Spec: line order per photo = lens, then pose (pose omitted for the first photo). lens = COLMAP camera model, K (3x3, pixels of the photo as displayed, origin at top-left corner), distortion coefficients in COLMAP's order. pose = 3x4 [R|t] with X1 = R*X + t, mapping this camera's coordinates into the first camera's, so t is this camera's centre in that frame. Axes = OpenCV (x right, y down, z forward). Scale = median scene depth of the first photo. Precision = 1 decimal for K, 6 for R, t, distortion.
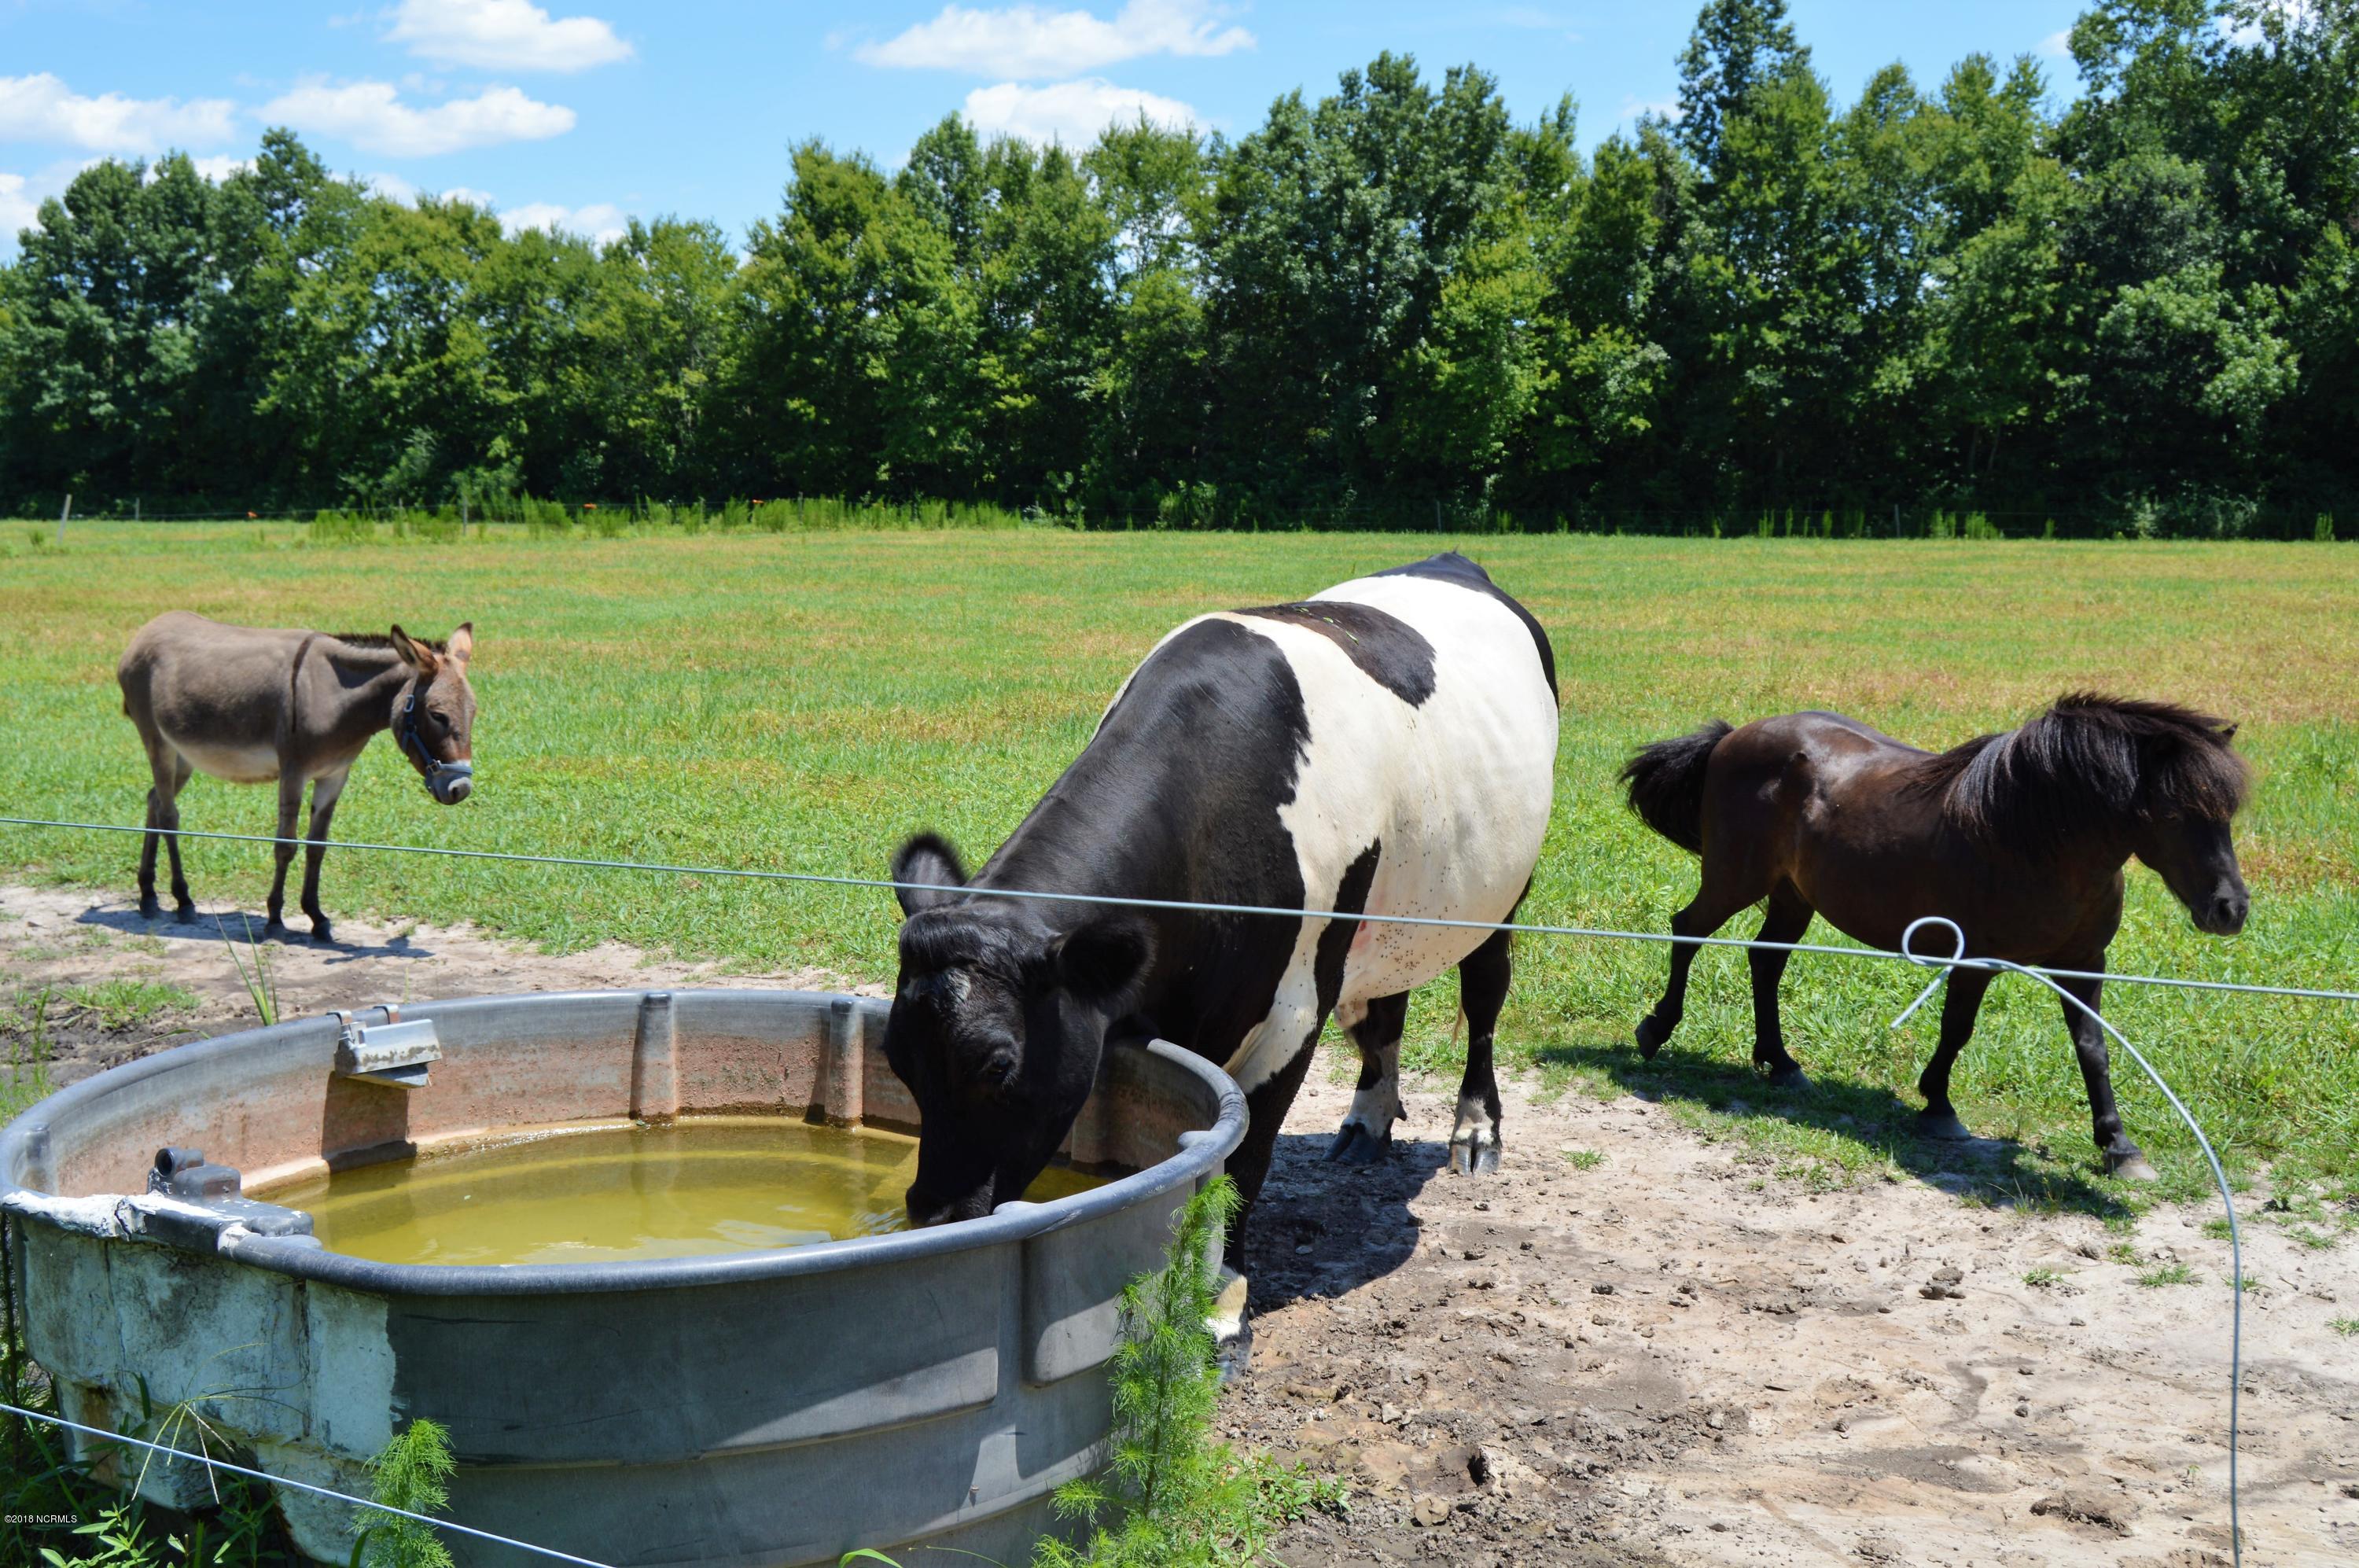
lens RADIAL K [[2519.8, 0, 1172.7], [0, 2519.8, 759.3], [0, 0, 1]] dist [-0.030886, 0.000000]
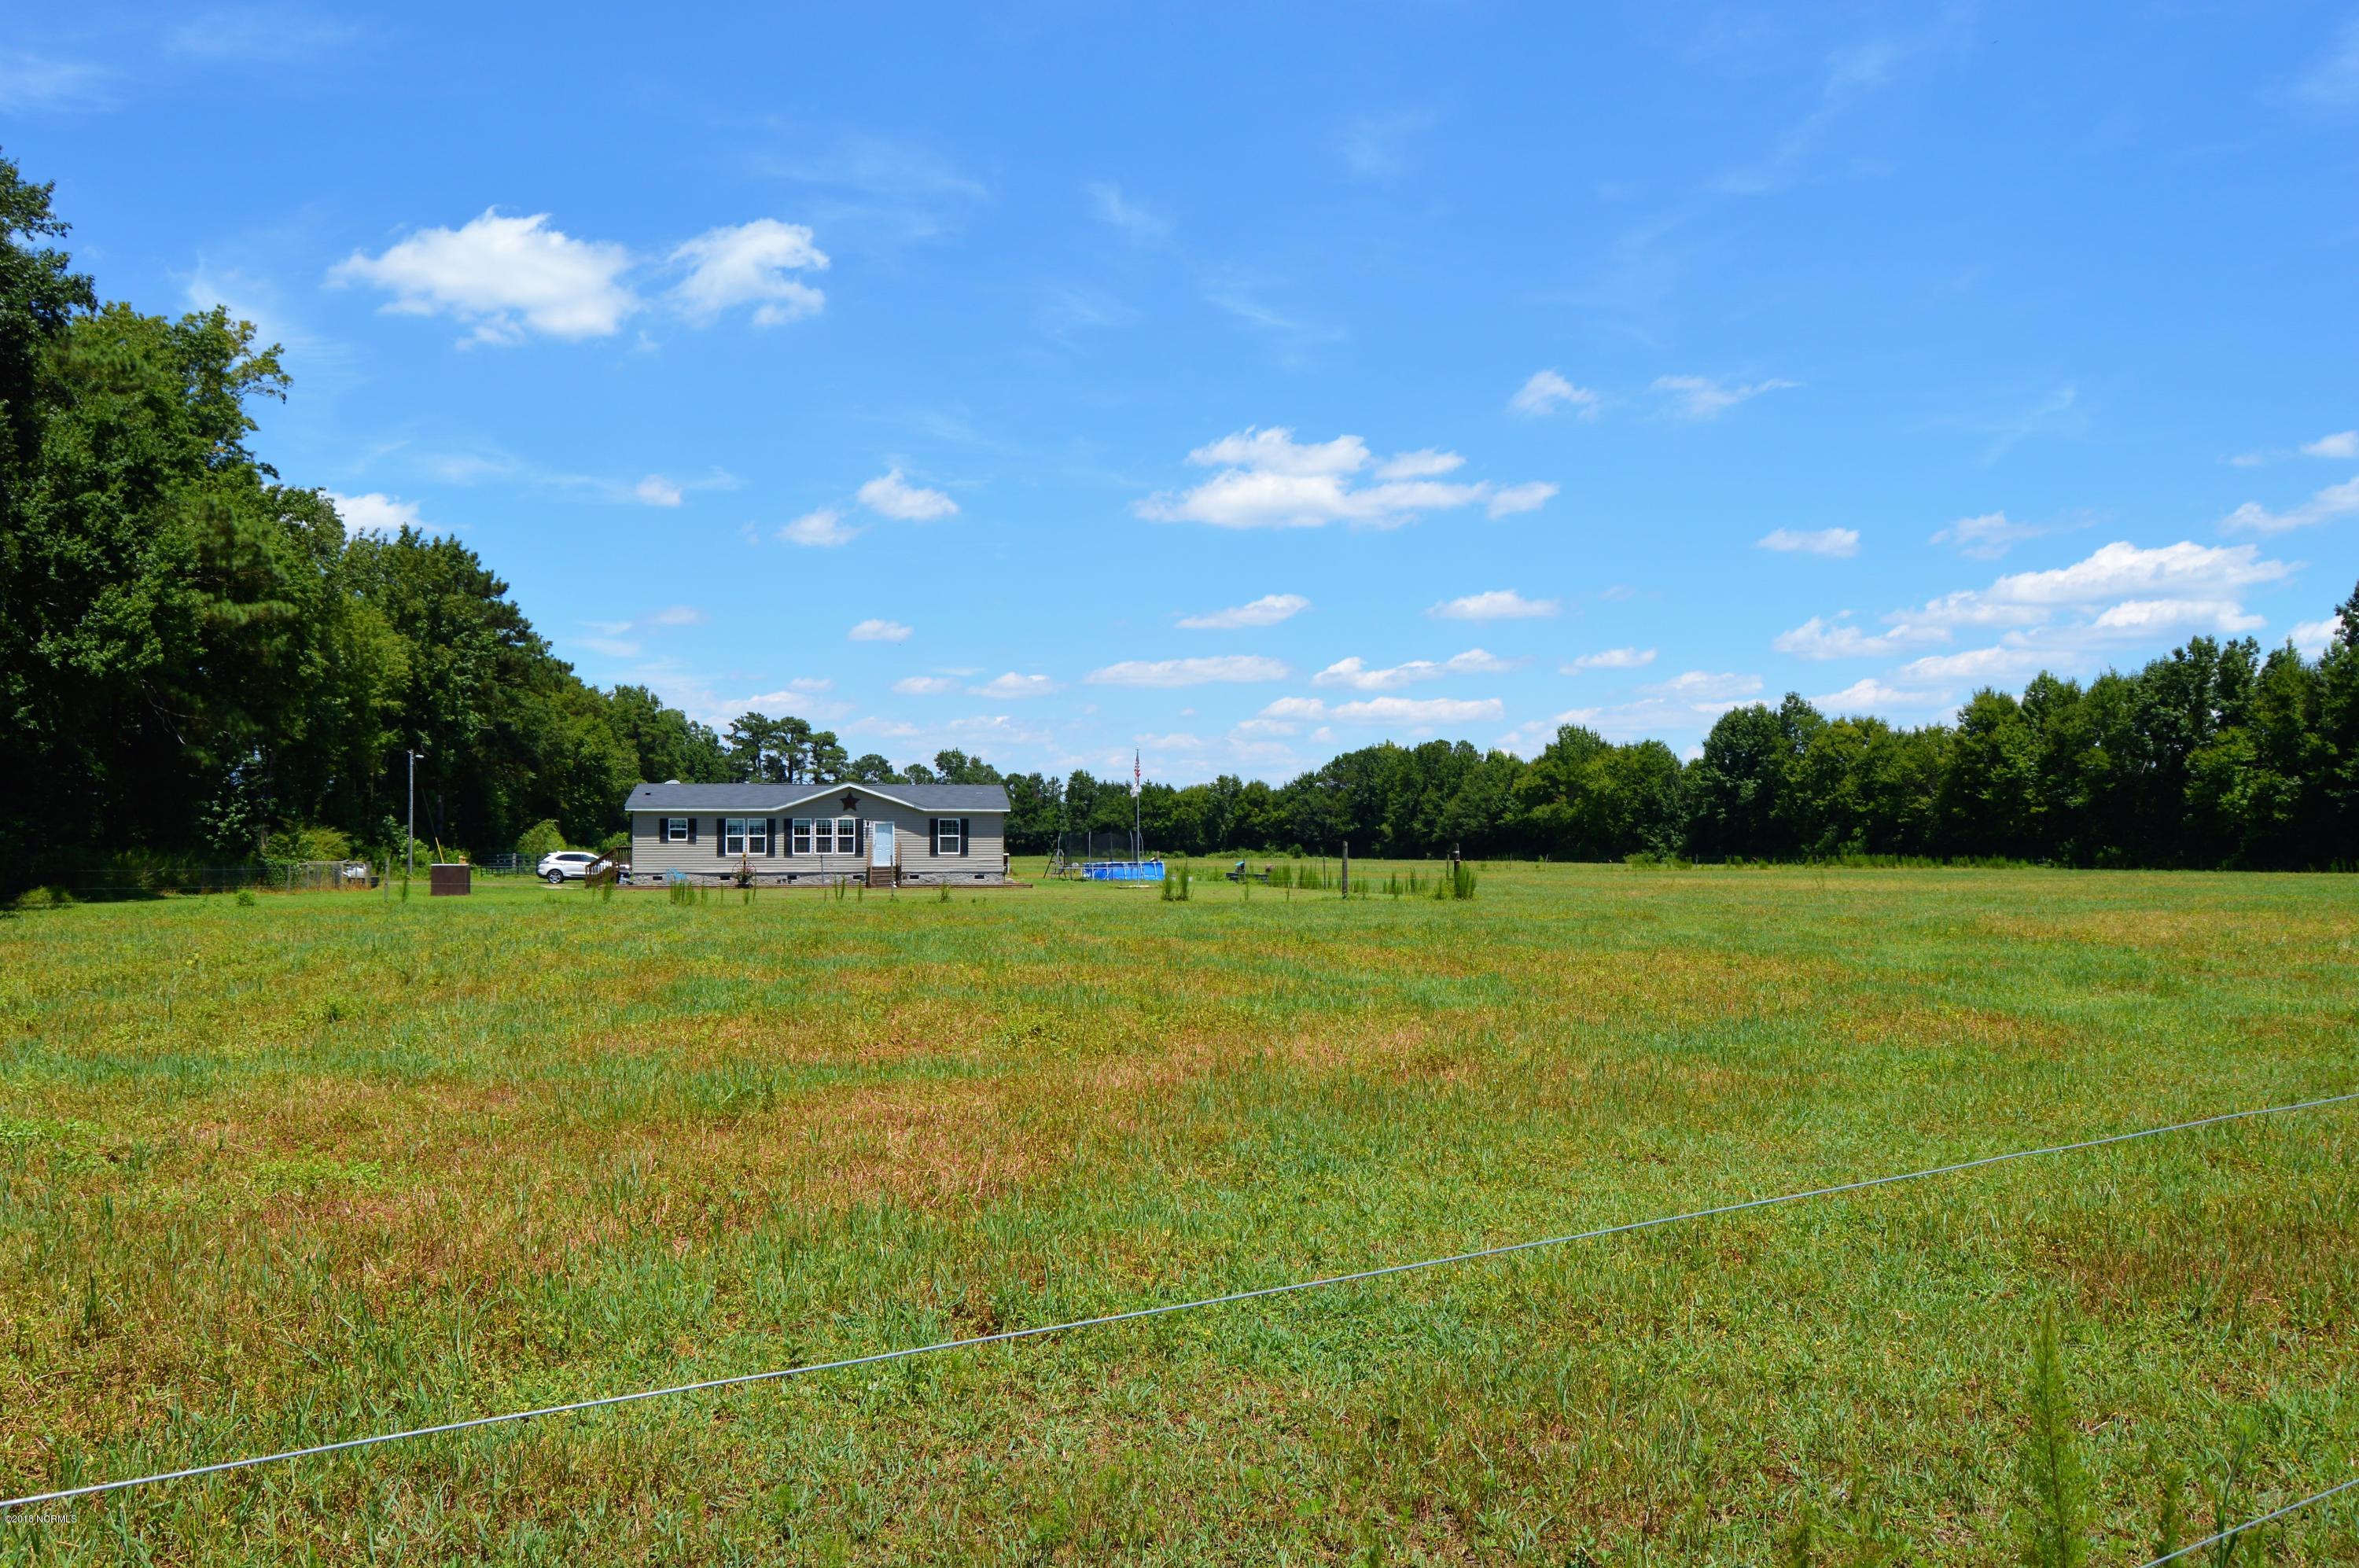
lens RADIAL K [[1839.2, 0, 1161.9], [0, 1839.2, 795.7], [0, 0, 1]] dist [-0.025387, 0.007018]
pose [[0.617085, -0.026597, -0.786447, 0.788526], [-0.078579, 0.992350, -0.095217, 0.061970], [0.782963, 0.120555, 0.610275, -0.614362]]
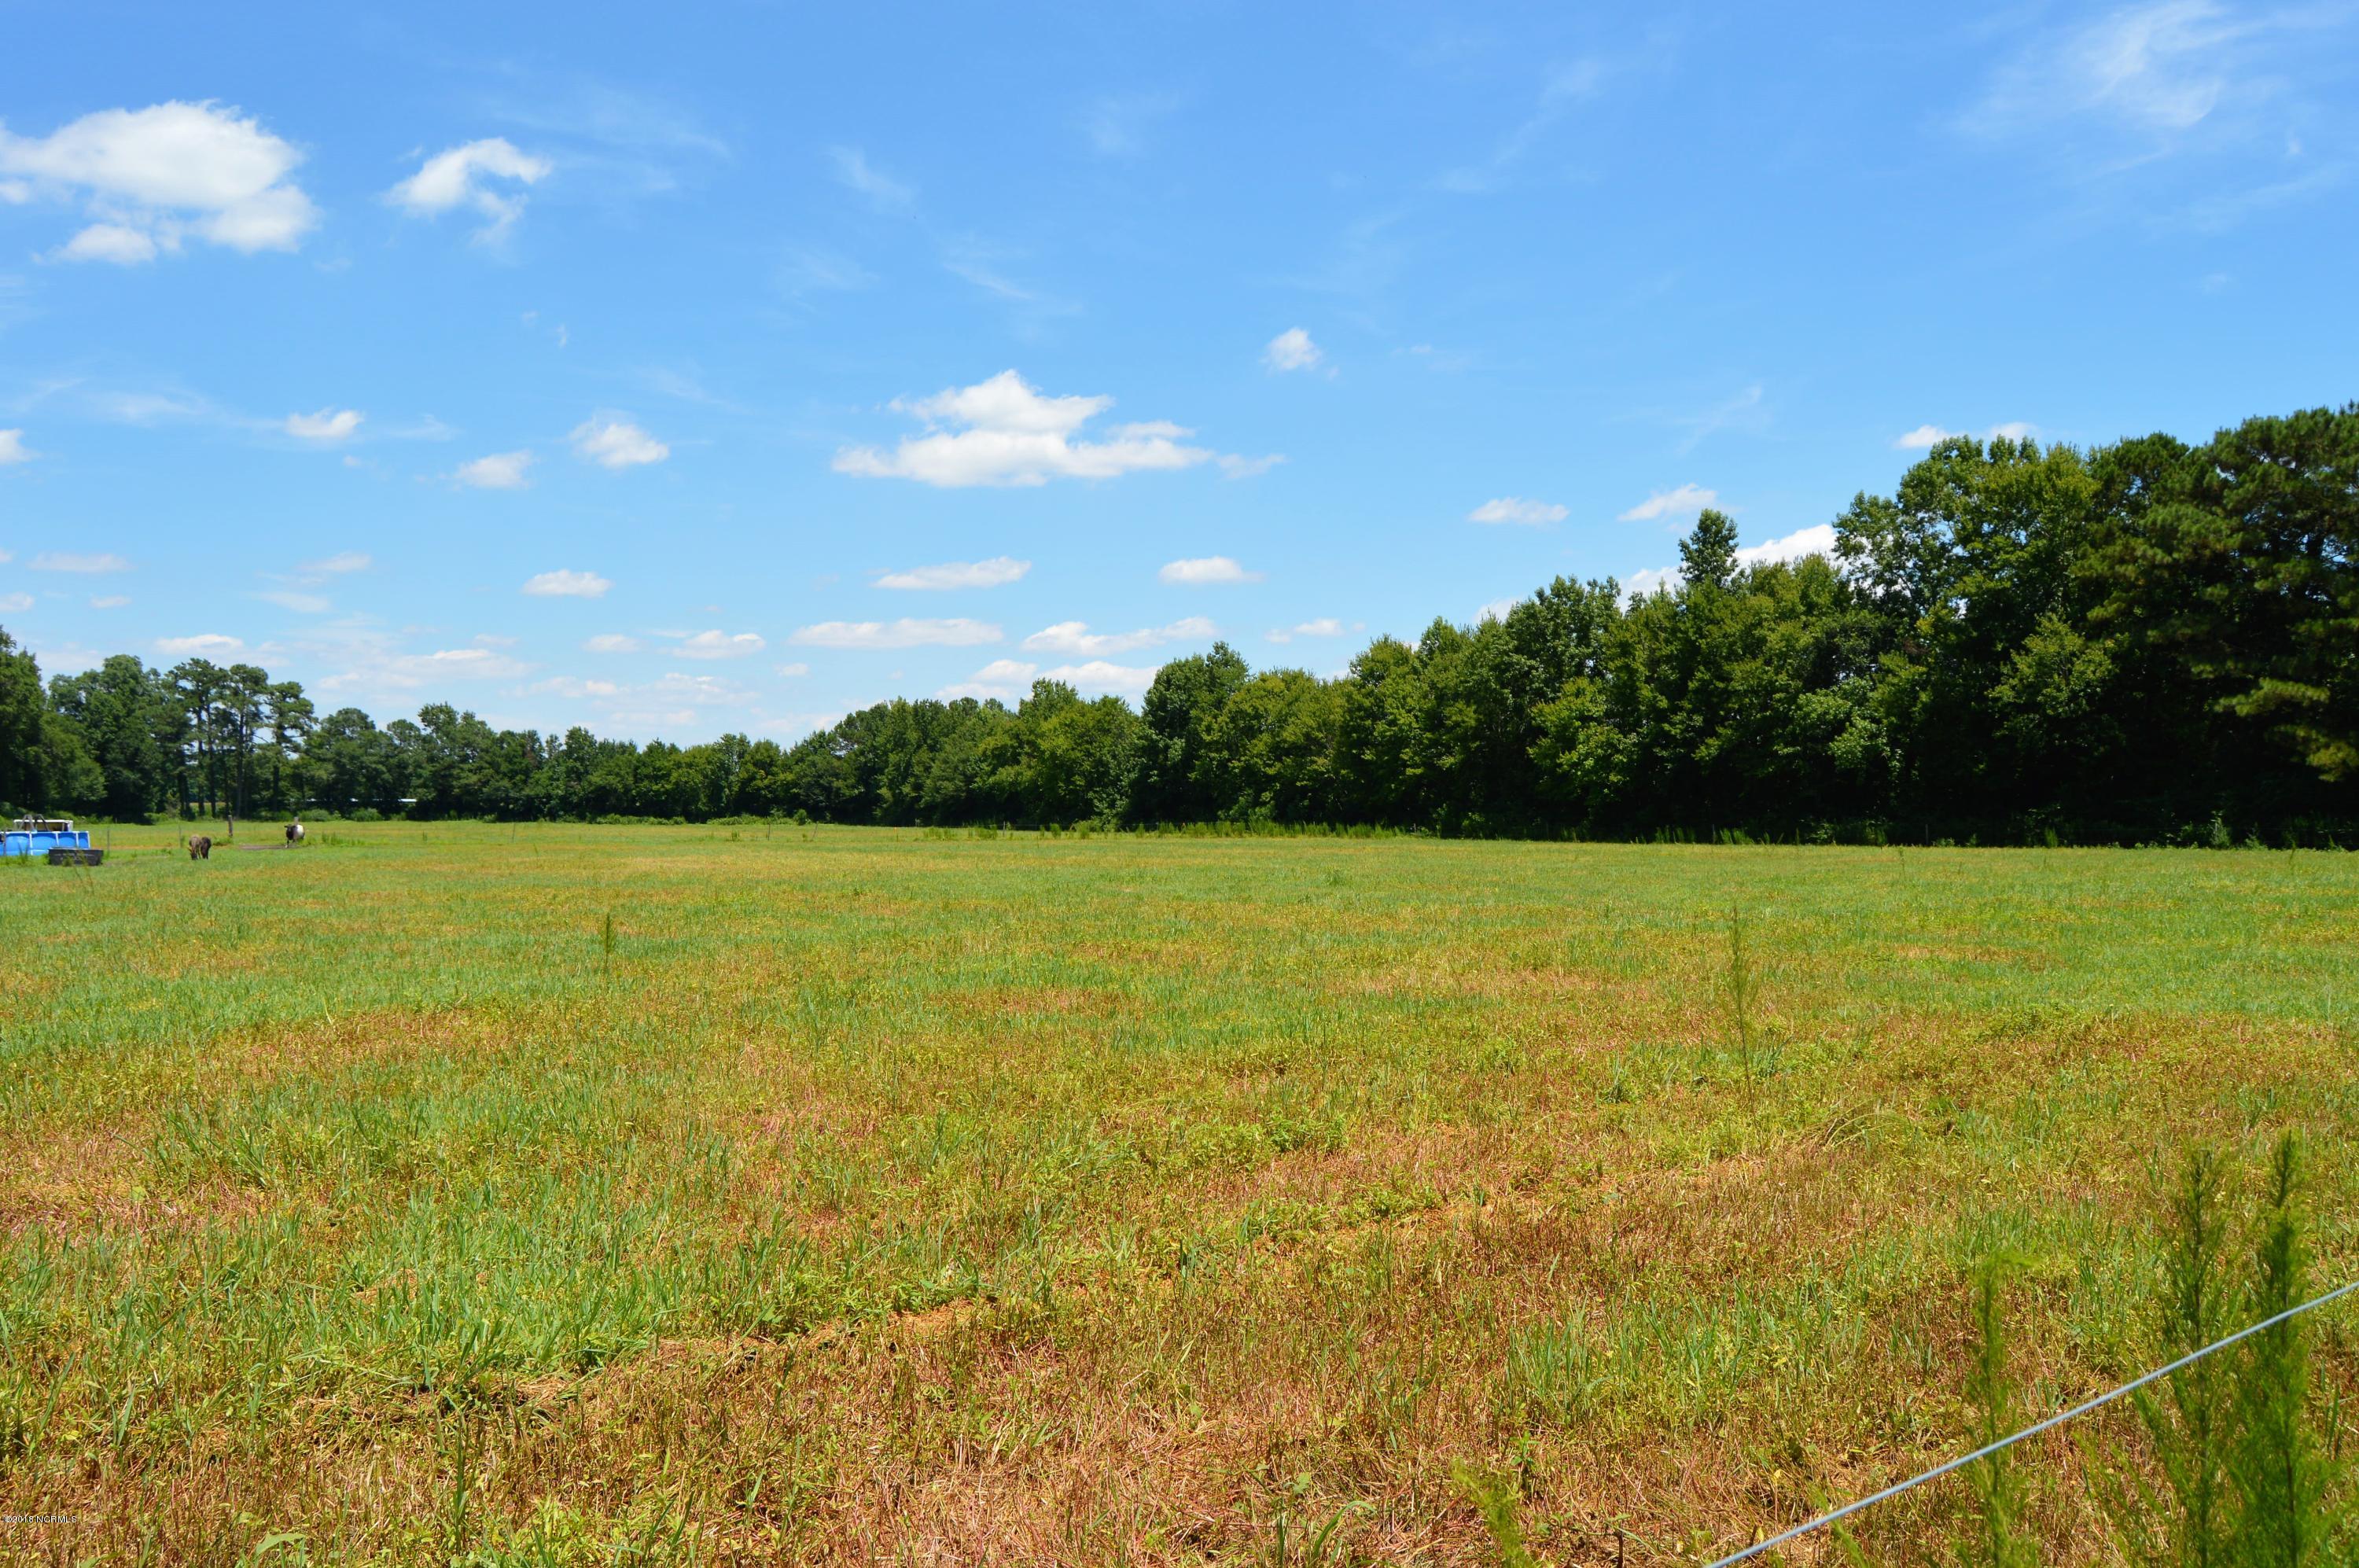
lens RADIAL K [[1839.2, 0, 1185.3], [0, 1839.2, 799.4], [0, 0, 1]] dist [-0.025387, 0.007018]
pose [[0.735756, -0.009078, -0.677186, 0.845737], [-0.067413, 0.993962, -0.086568, 0.014976], [0.673883, 0.109344, 0.730702, -0.161160]]
